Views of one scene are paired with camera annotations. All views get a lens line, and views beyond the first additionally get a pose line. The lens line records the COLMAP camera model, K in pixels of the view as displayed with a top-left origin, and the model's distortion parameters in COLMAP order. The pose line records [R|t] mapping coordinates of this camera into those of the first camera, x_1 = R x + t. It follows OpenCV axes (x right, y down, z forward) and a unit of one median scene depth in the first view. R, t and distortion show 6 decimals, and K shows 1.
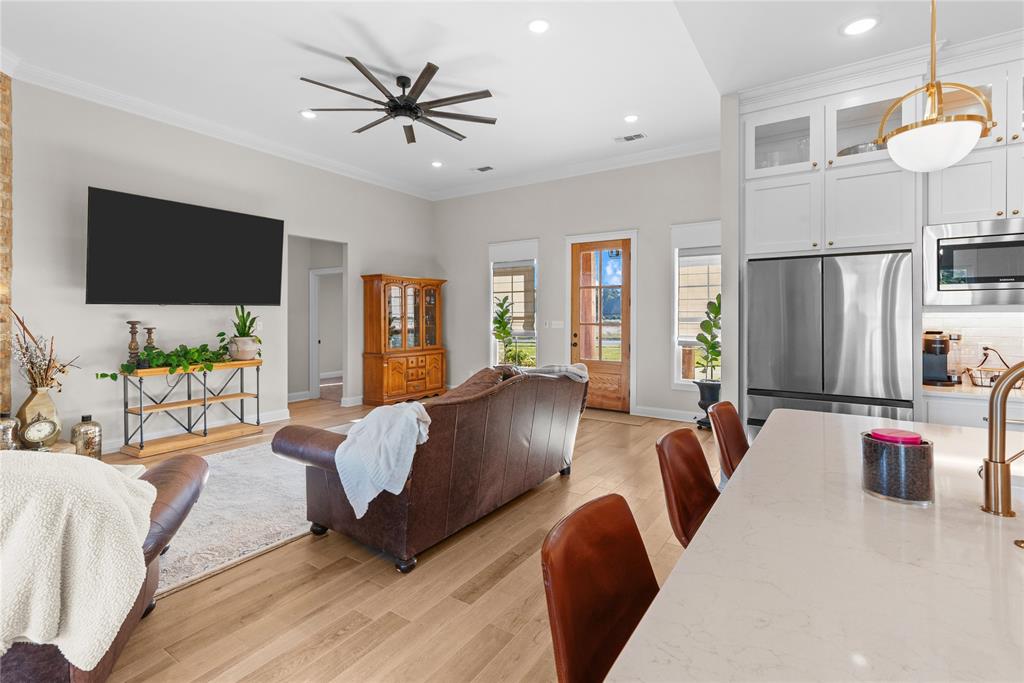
lens RADIAL K [[468.5, 0, 519.6], [0, 468.5, 315.5], [0, 0, 1]] dist [0.008220, 0.000114]
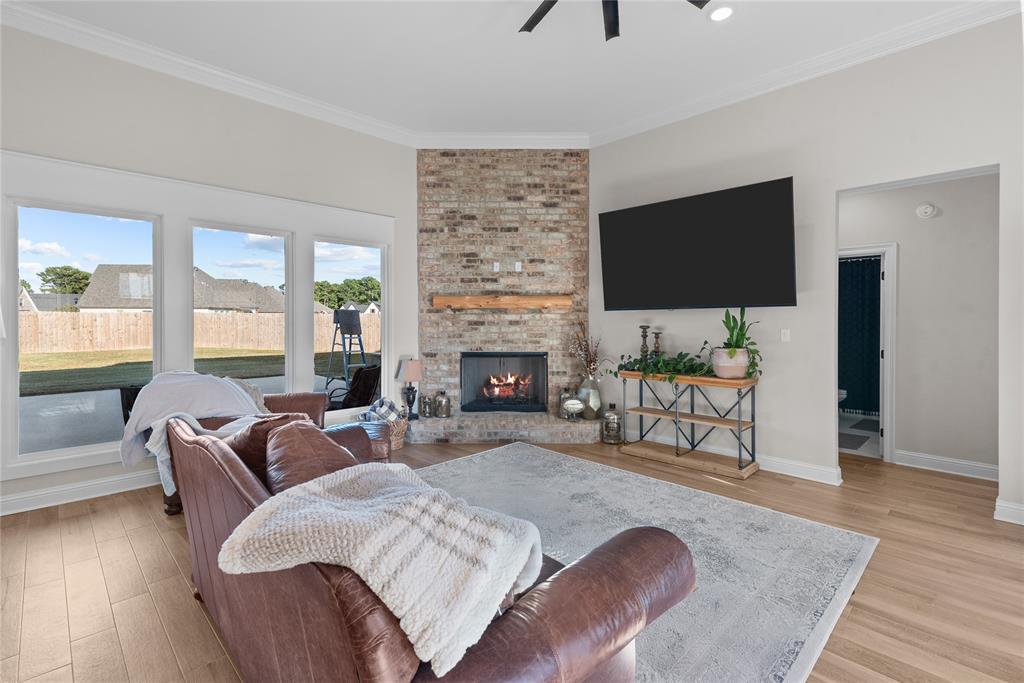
lens RADIAL K [[468.5, 0, 490.6], [0, 468.5, 316.3], [0, 0, 1]] dist [0.008220, 0.000114]
pose [[-0.234390, -0.008635, -0.972104, 0.215575], [-0.006180, 0.999954, -0.007392, 0.000637], [0.972123, 0.004275, -0.234432, 0.674434]]
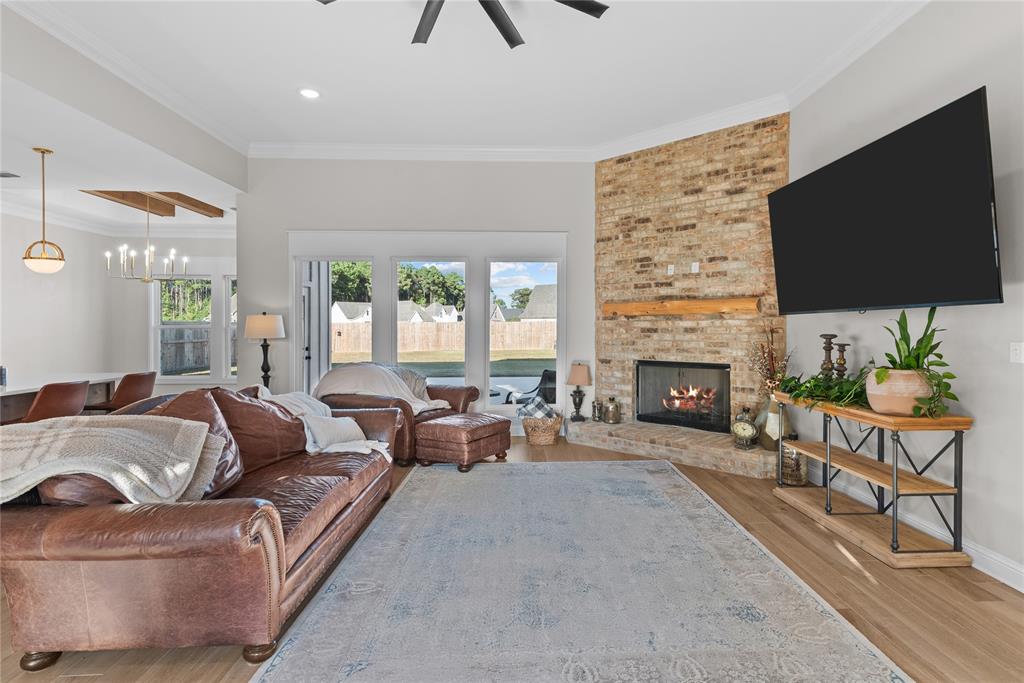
lens RADIAL K [[468.5, 0, 553.3], [0, 468.5, 326.4], [0, 0, 1]] dist [0.008220, 0.000114]
pose [[-0.794010, 0.002295, -0.607900, 0.021540], [-0.000646, 0.999989, 0.004619, -0.003630], [0.607904, 0.004061, -0.794000, 0.997763]]
